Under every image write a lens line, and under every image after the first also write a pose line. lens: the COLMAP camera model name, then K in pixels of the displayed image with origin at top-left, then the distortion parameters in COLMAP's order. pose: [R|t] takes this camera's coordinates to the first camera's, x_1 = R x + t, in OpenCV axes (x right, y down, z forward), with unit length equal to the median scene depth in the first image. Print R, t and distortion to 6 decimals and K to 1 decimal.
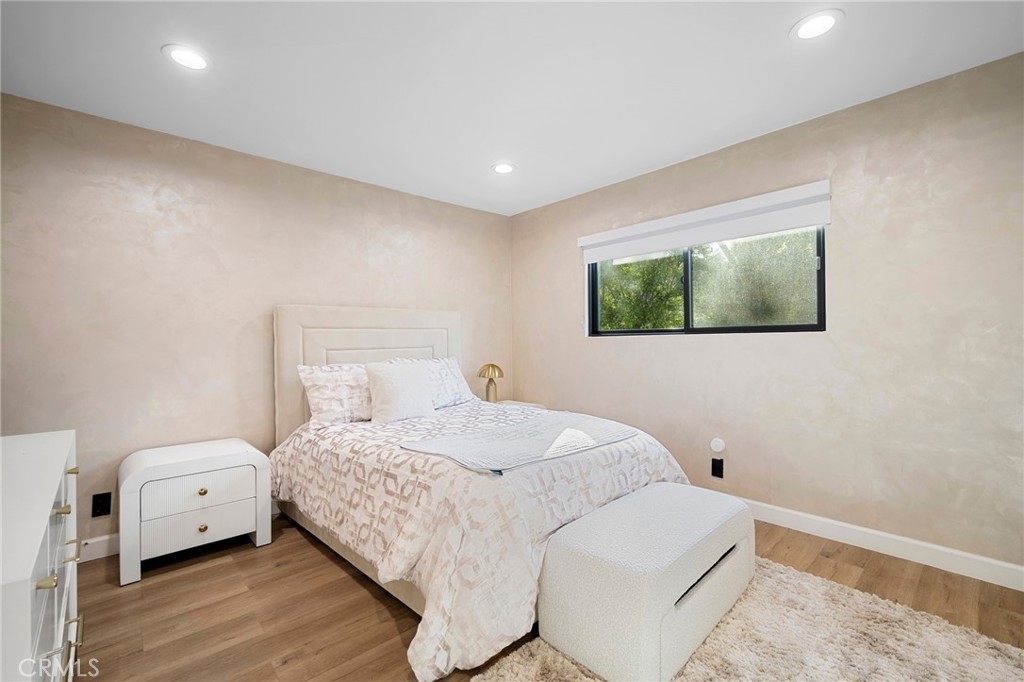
lens RADIAL K [[432.0, 0, 510.4], [0, 432.0, 340.5], [0, 0, 1]] dist [-0.003665, 0.000304]
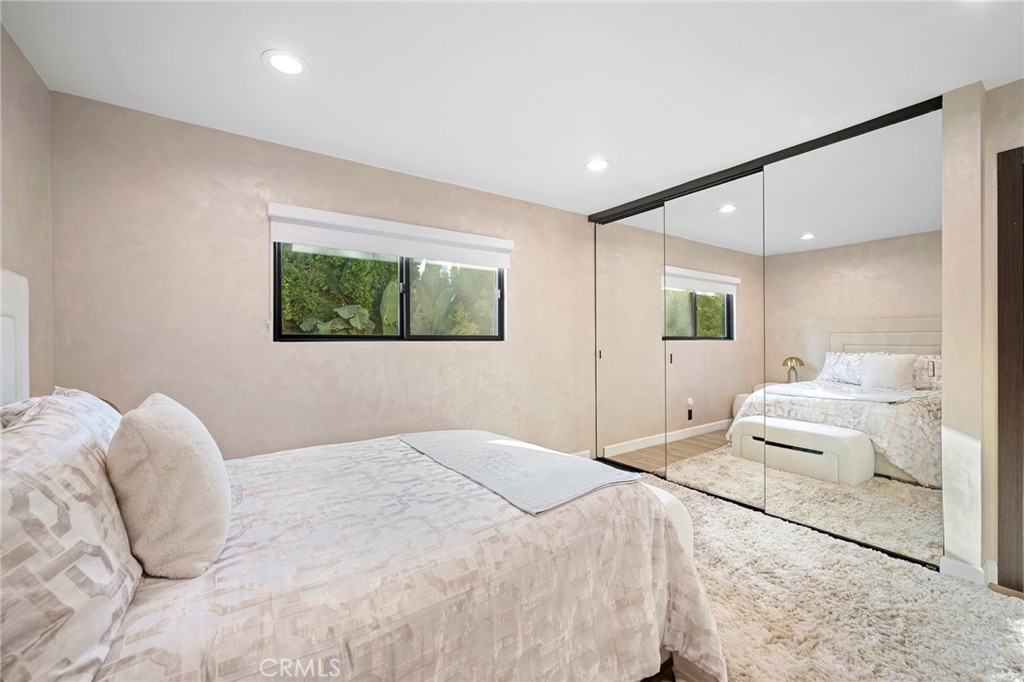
lens RADIAL K [[432.0, 0, 510.5], [0, 432.0, 343.5], [0, 0, 1]] dist [-0.003665, 0.000304]
pose [[0.119797, 0.013250, 0.992710, -0.722237], [0.007591, 0.999869, -0.014262, 0.009749], [-0.992769, 0.009244, 0.119681, 0.783857]]
